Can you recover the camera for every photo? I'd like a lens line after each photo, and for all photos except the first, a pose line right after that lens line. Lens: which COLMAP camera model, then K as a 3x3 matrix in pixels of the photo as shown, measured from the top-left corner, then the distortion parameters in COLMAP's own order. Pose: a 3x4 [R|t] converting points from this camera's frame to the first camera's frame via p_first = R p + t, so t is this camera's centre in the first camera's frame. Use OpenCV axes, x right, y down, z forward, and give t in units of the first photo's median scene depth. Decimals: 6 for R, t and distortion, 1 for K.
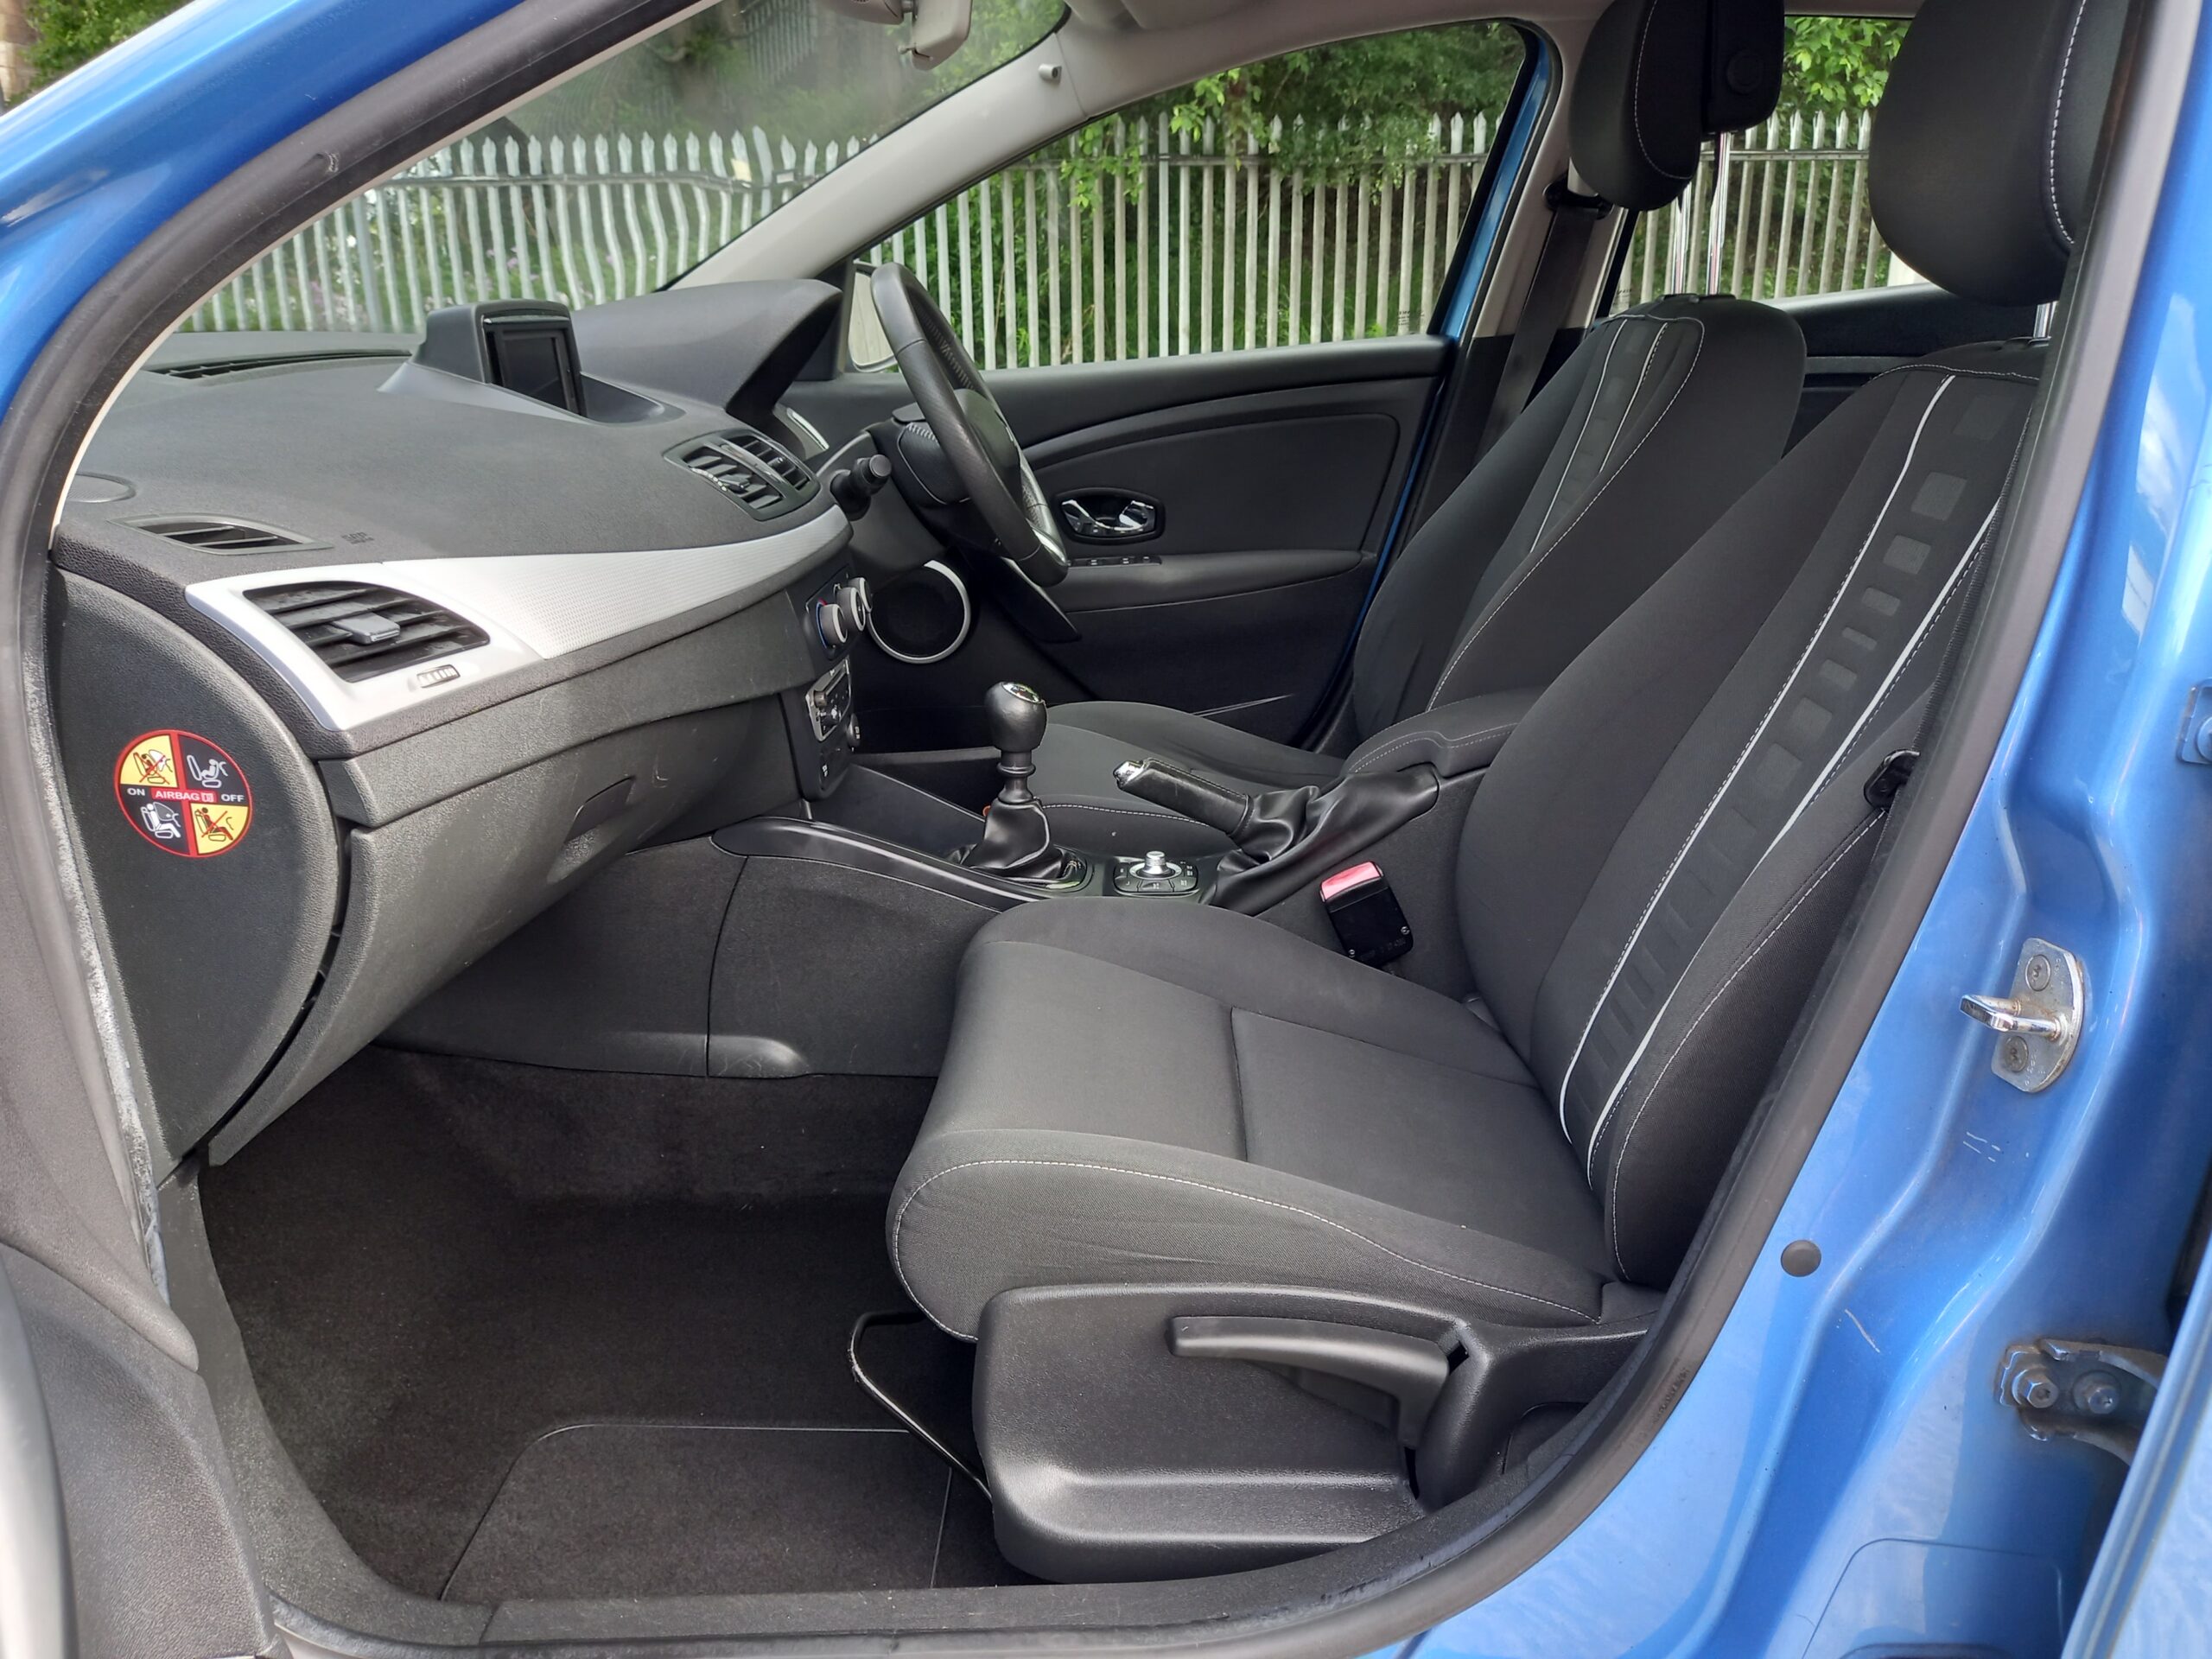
lens RADIAL K [[1634.6, 0, 1103.0], [0, 1634.6, 832.7], [0, 0, 1]] dist [0.068924, -0.094324]
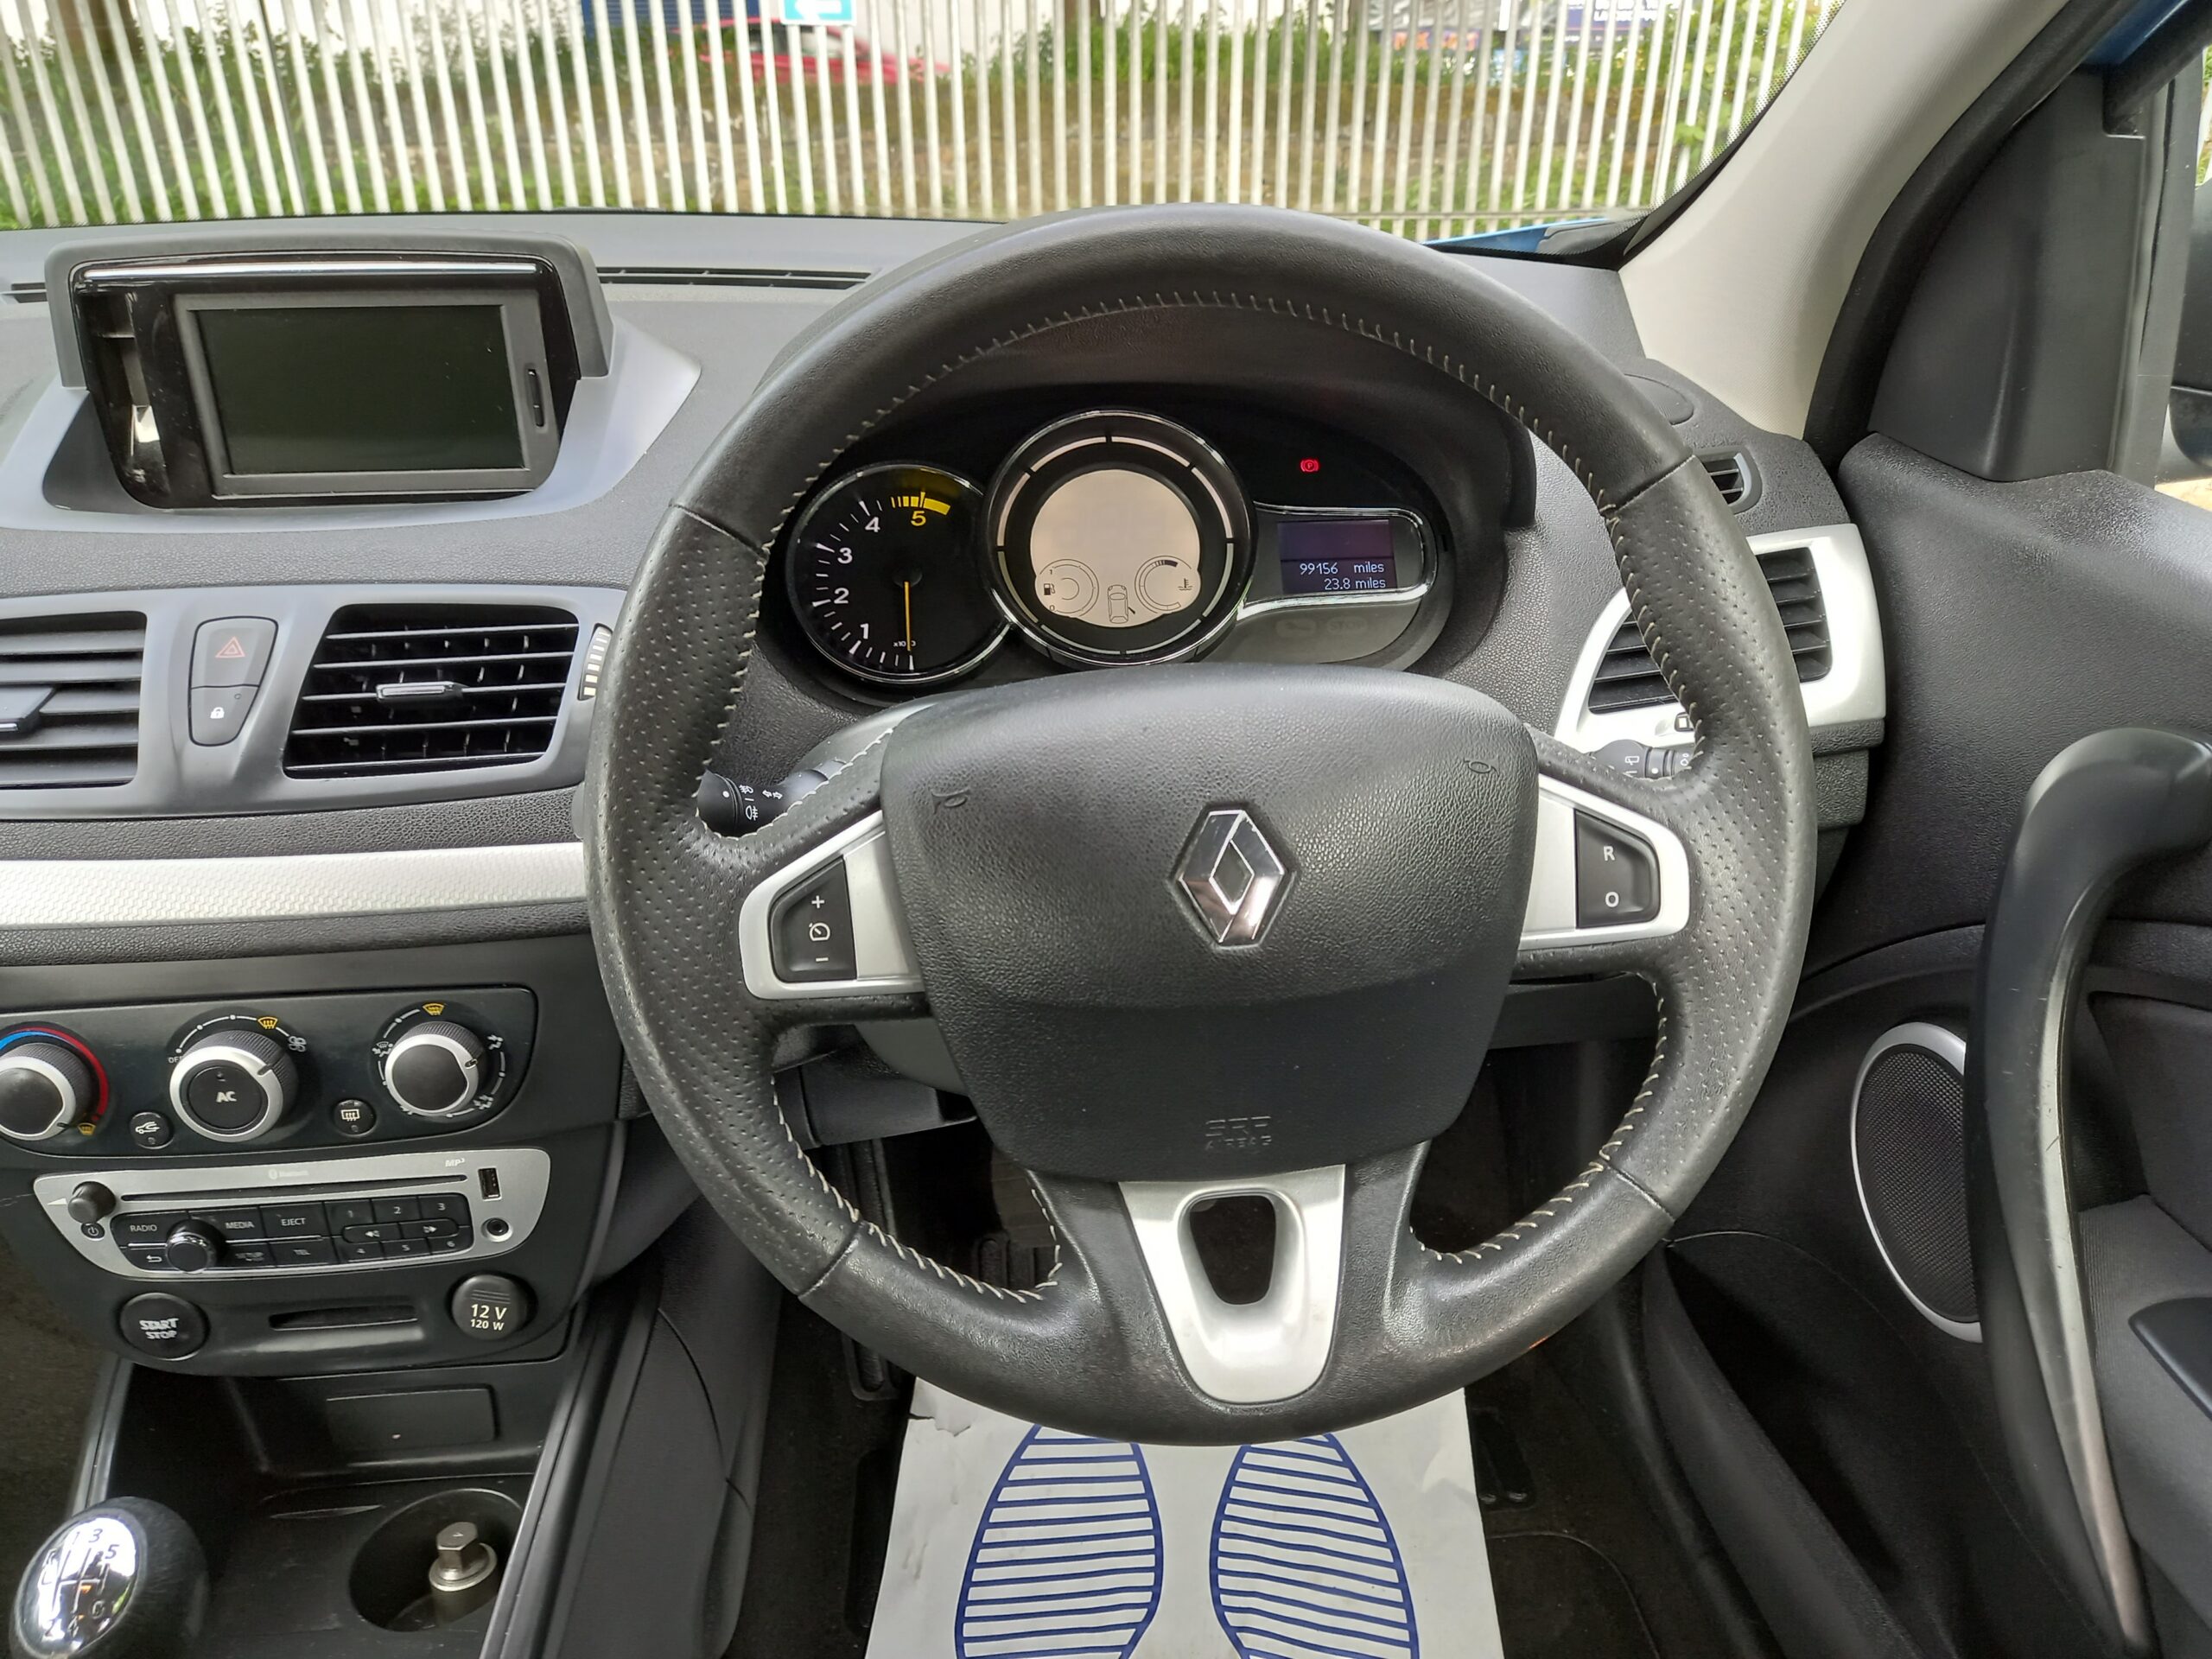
lens RADIAL K [[1625.2, 0, 1094.3], [0, 1625.2, 841.3], [0, 0, 1]] dist [0.070357, -0.081825]
pose [[0.107969, 0.460273, -0.881187, 0.209360], [-0.301106, 0.859876, 0.412248, -0.437129], [0.947459, 0.220821, 0.231431, 1.135751]]
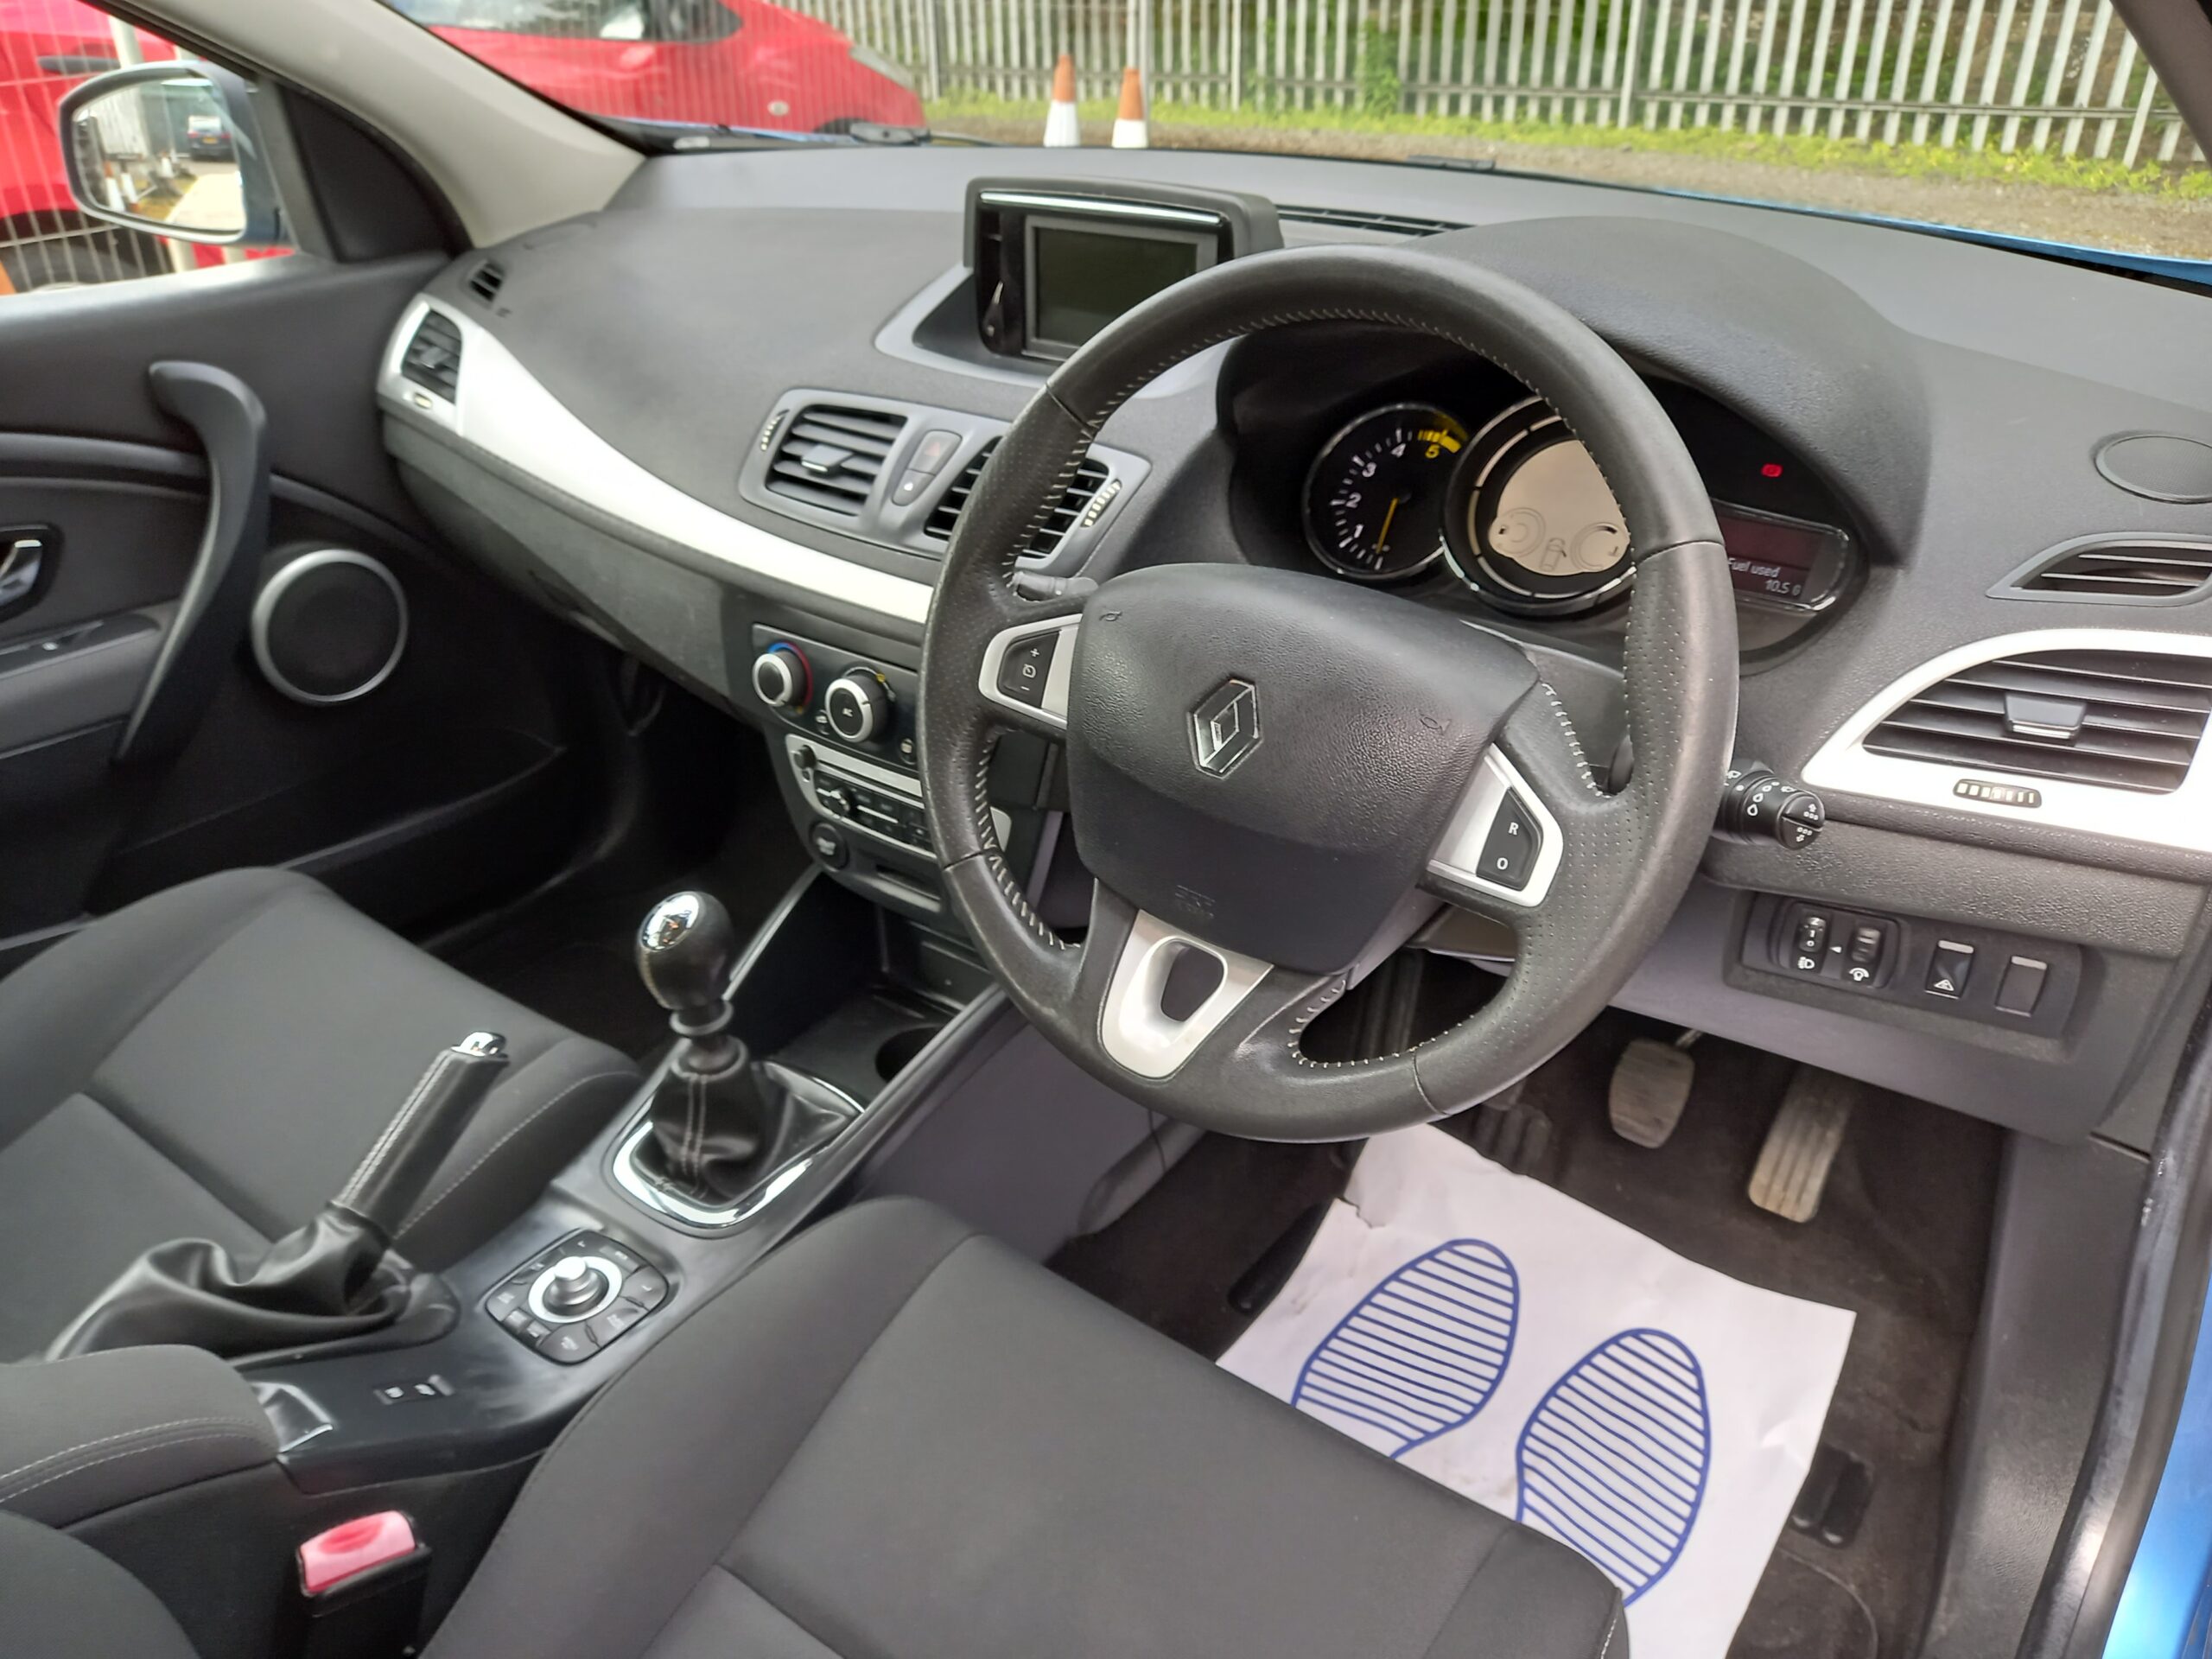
lens RADIAL K [[1625.7, 0, 1105.0], [0, 1625.7, 840.2], [0, 0, 1]] dist [0.061470, -0.056718]
pose [[-0.585316, 0.433307, -0.685310, 0.282578], [-0.216764, 0.730832, 0.647224, -0.576806], [0.781293, 0.527381, -0.333842, 1.385796]]
